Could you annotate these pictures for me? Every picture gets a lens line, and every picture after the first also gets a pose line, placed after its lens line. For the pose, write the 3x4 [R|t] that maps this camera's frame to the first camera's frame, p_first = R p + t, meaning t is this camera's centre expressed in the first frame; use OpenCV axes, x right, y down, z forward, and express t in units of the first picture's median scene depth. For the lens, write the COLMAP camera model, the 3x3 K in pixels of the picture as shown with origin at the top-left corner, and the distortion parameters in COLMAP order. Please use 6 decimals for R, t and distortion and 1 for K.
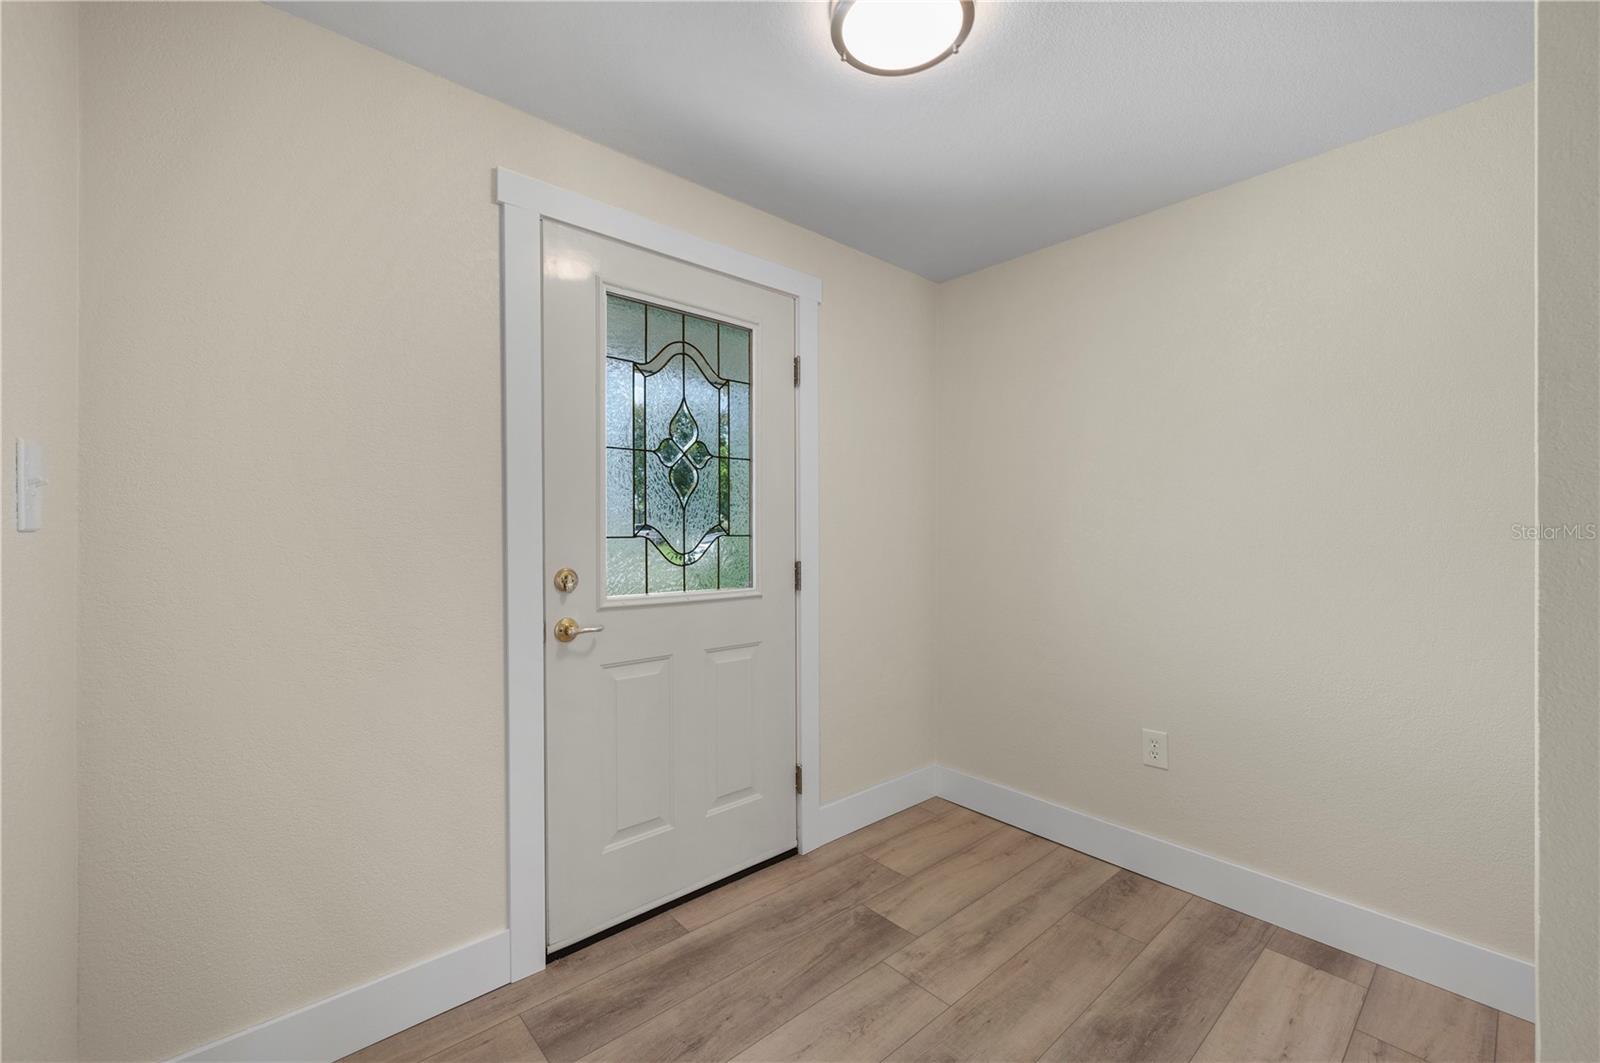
lens RADIAL K [[691.5, 0, 790.8], [0, 691.5, 538.2], [0, 0, 1]] dist [-0.016604, -0.001267]
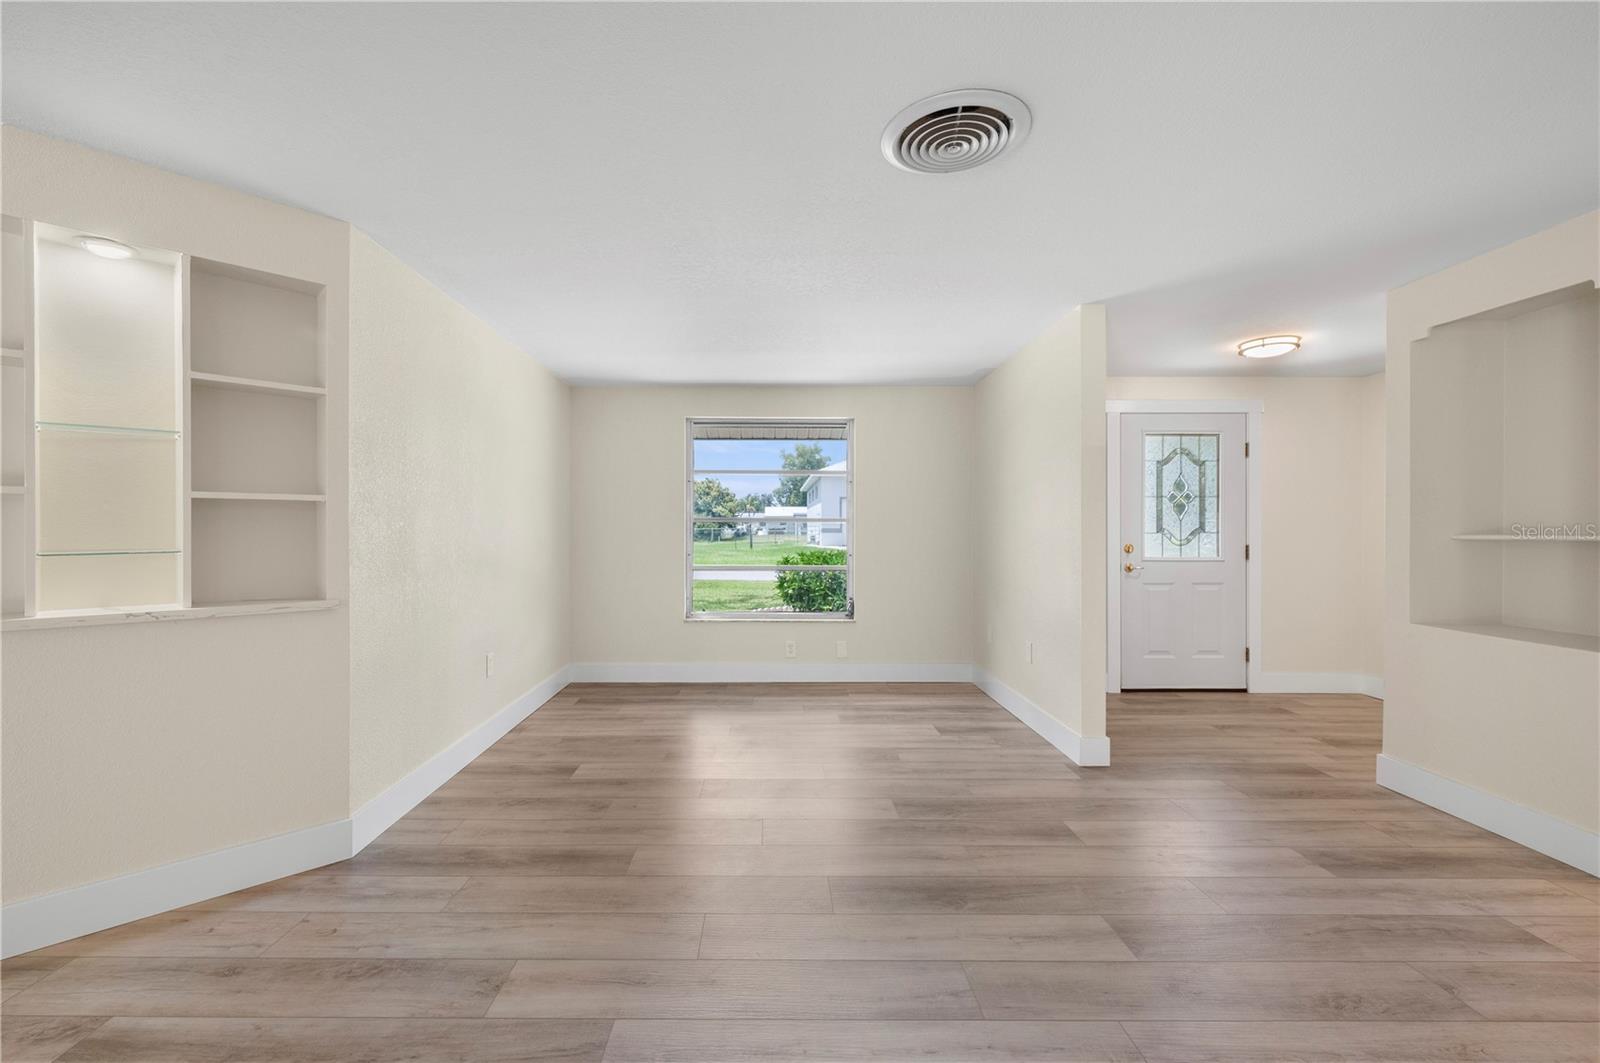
lens RADIAL K [[691.5, 0, 733.5], [0, 691.5, 529.5], [0, 0, 1]] dist [-0.016604, -0.001267]
pose [[0.744825, 0.001649, -0.667258, 0.266086], [-0.004340, 0.999988, -0.002374, -0.000652], [0.667246, 0.004665, 0.744823, -1.732030]]
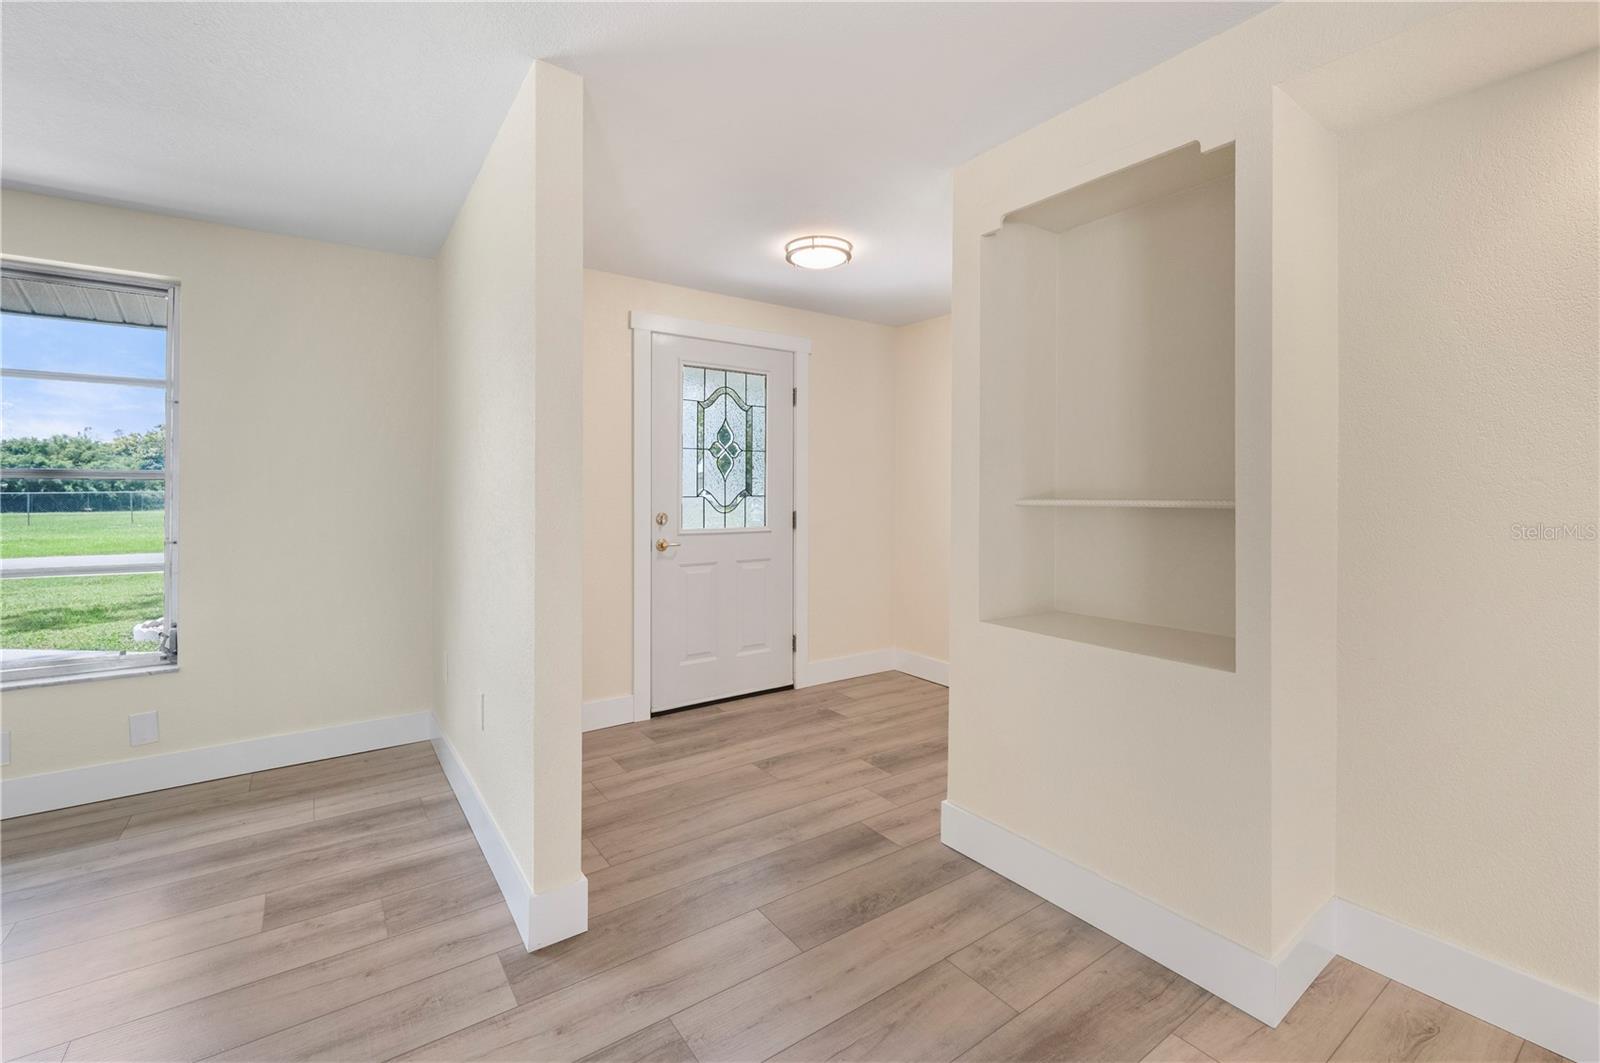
lens RADIAL K [[691.5, 0, 790.6], [0, 691.5, 479.4], [0, 0, 1]] dist [-0.016604, -0.001267]
pose [[0.995711, 0.002413, -0.092488, 0.183253], [-0.004639, 0.999704, -0.023865, -0.003685], [0.092403, 0.024191, 0.995428, -0.779290]]
